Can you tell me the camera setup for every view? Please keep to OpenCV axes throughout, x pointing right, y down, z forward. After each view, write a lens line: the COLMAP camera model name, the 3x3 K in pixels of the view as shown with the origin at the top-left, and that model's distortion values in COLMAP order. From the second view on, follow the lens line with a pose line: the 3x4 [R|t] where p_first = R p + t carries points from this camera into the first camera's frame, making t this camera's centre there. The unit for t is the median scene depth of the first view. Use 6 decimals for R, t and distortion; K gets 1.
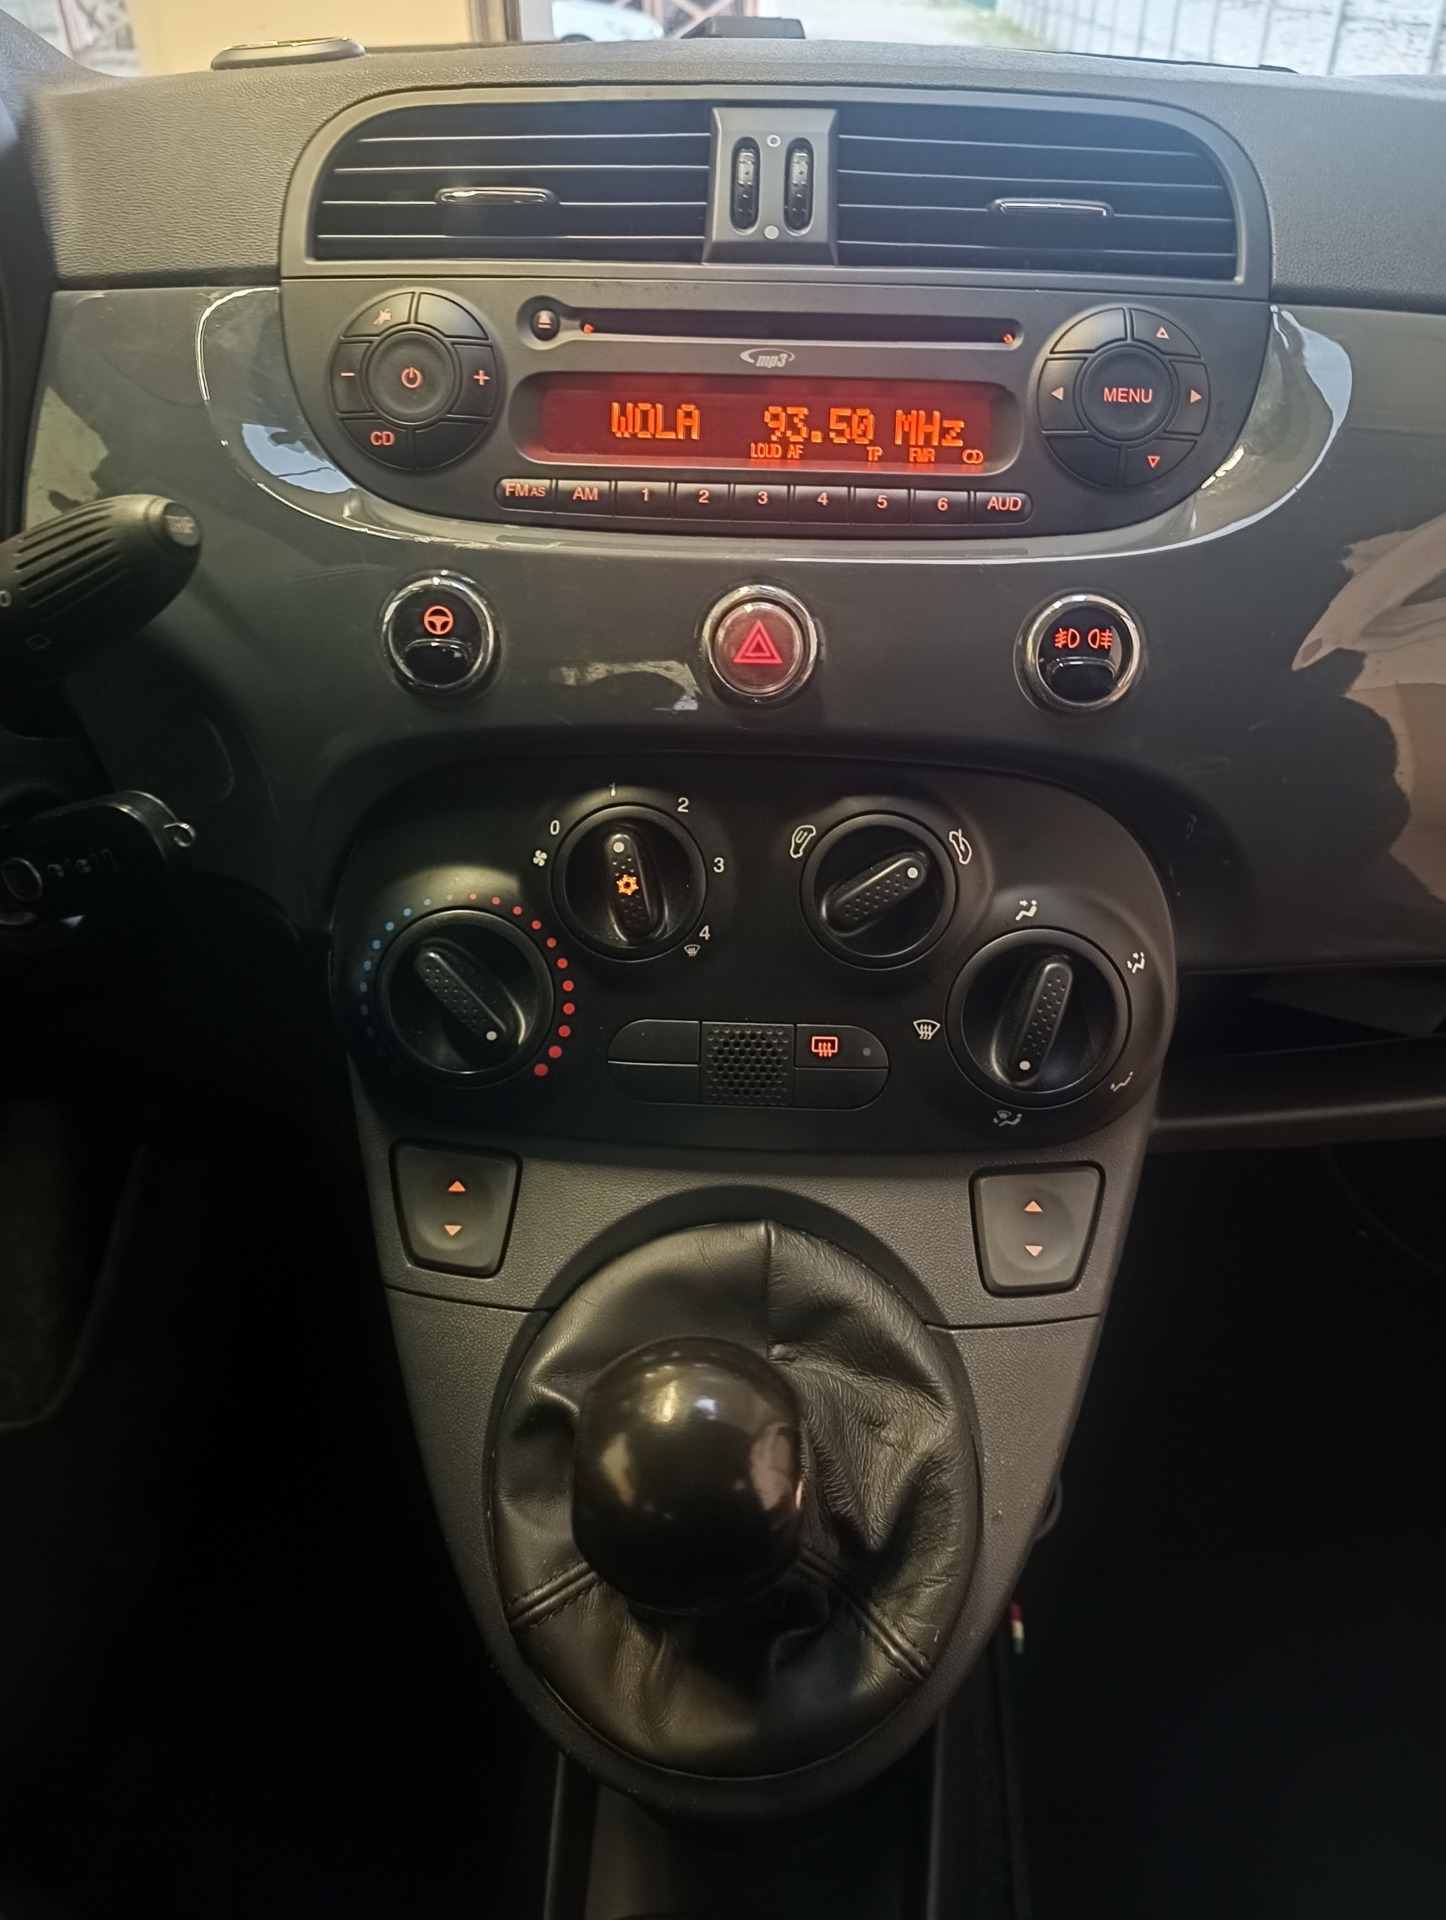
lens RADIAL K [[1310.5, 0, 723.0], [0, 1310.5, 960.0], [0, 0, 1]] dist [0.031720, -0.026596]
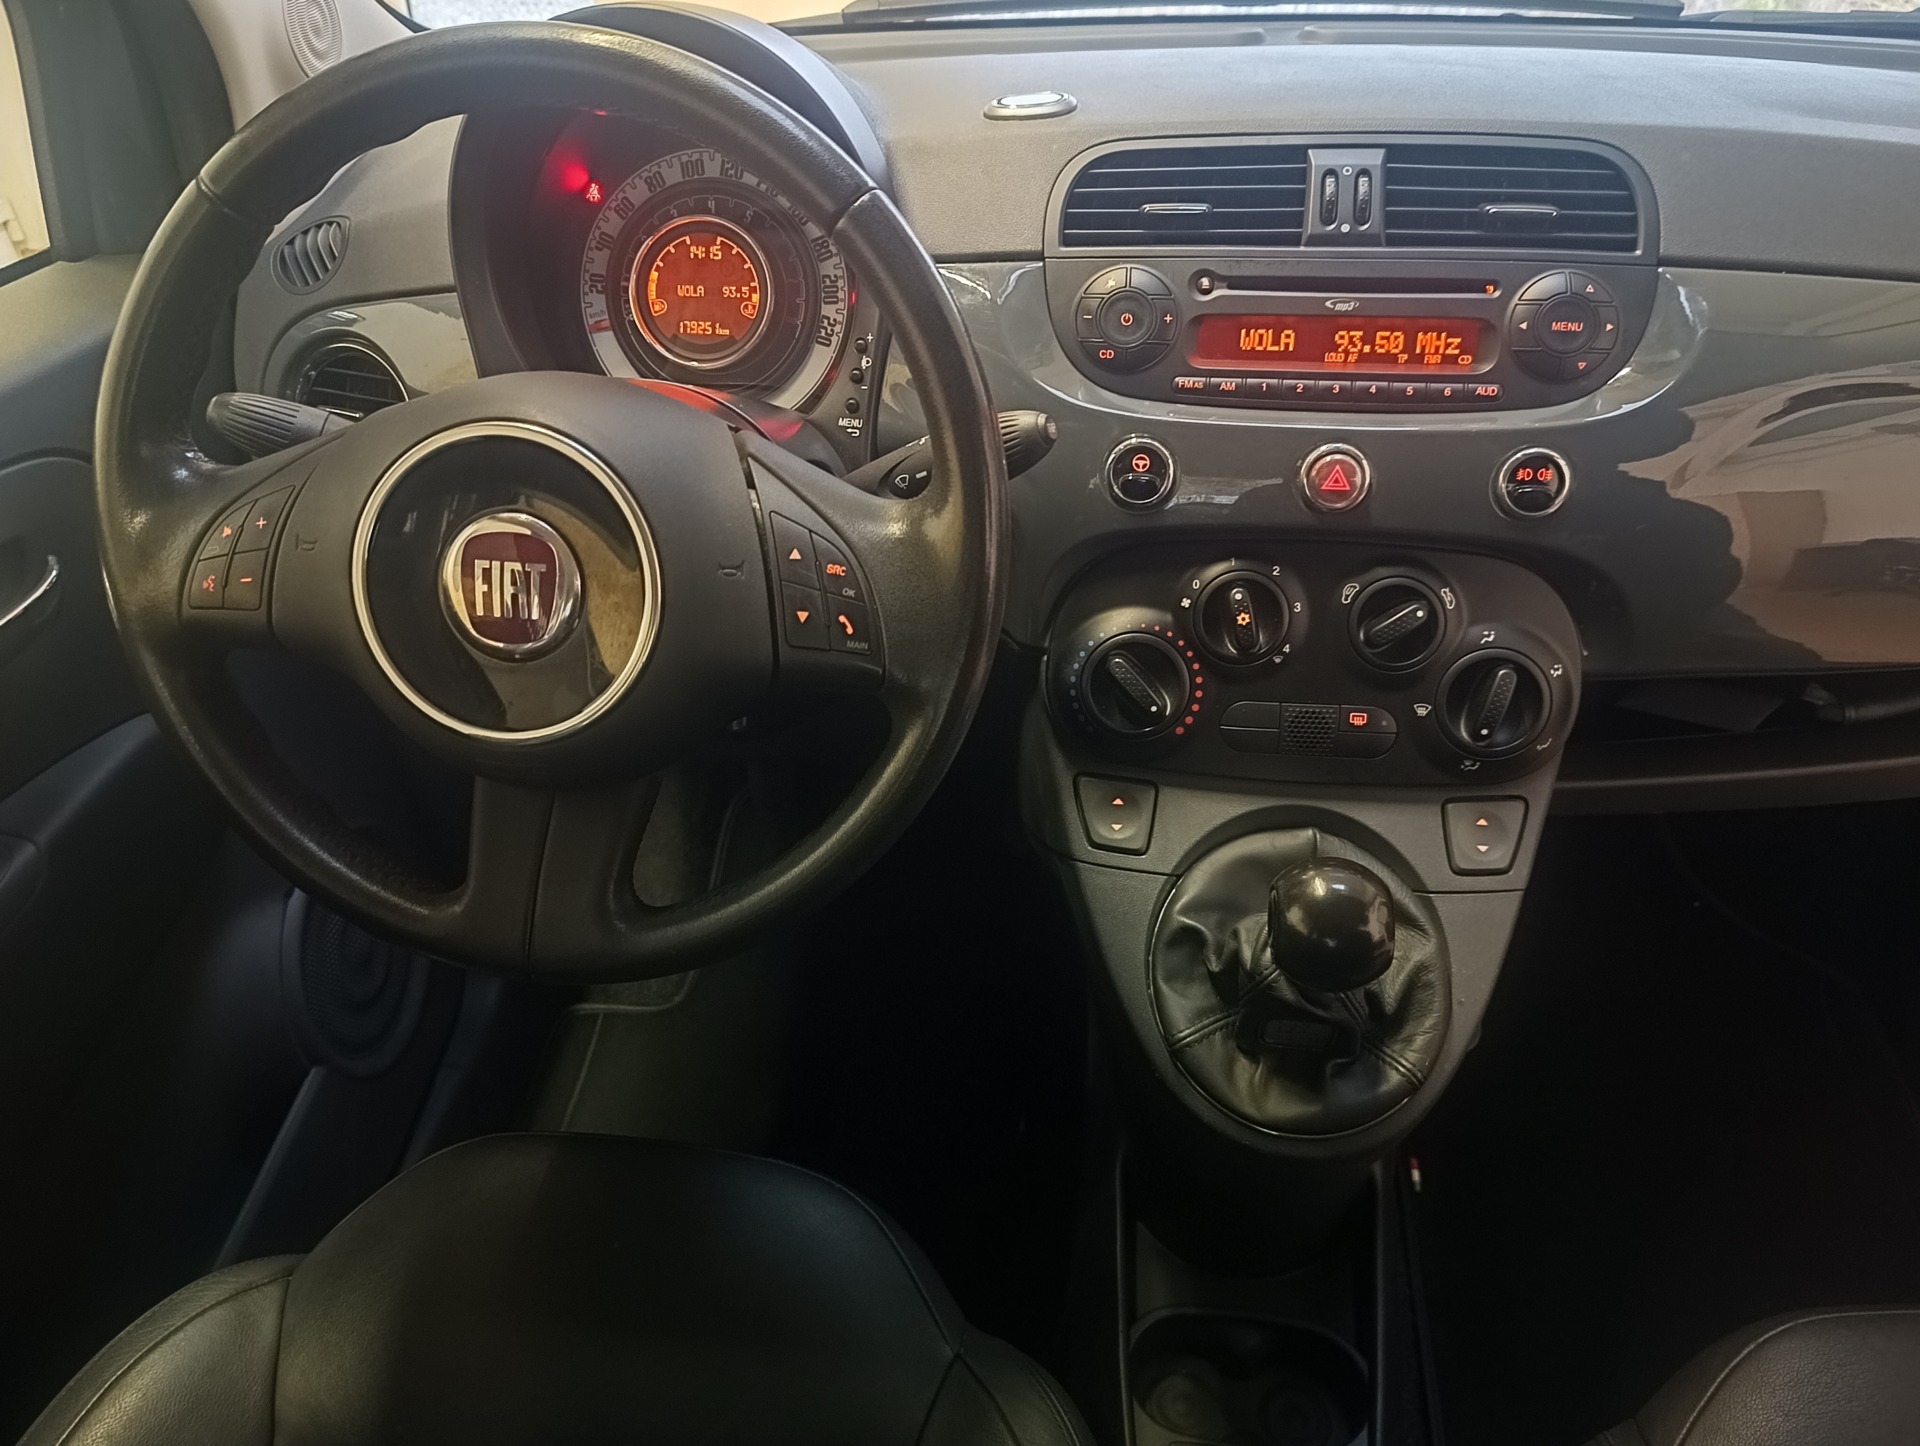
lens RADIAL K [[1299.2, 0, 932.3], [0, 1299.2, 724.6], [0, 0, 1]] dist [0.027448, 0.002424]
pose [[0.996717, 0.016567, -0.079246, -0.335579], [-0.014084, 0.999395, 0.031800, 0.029762], [0.079725, -0.030579, 0.996348, -0.692839]]
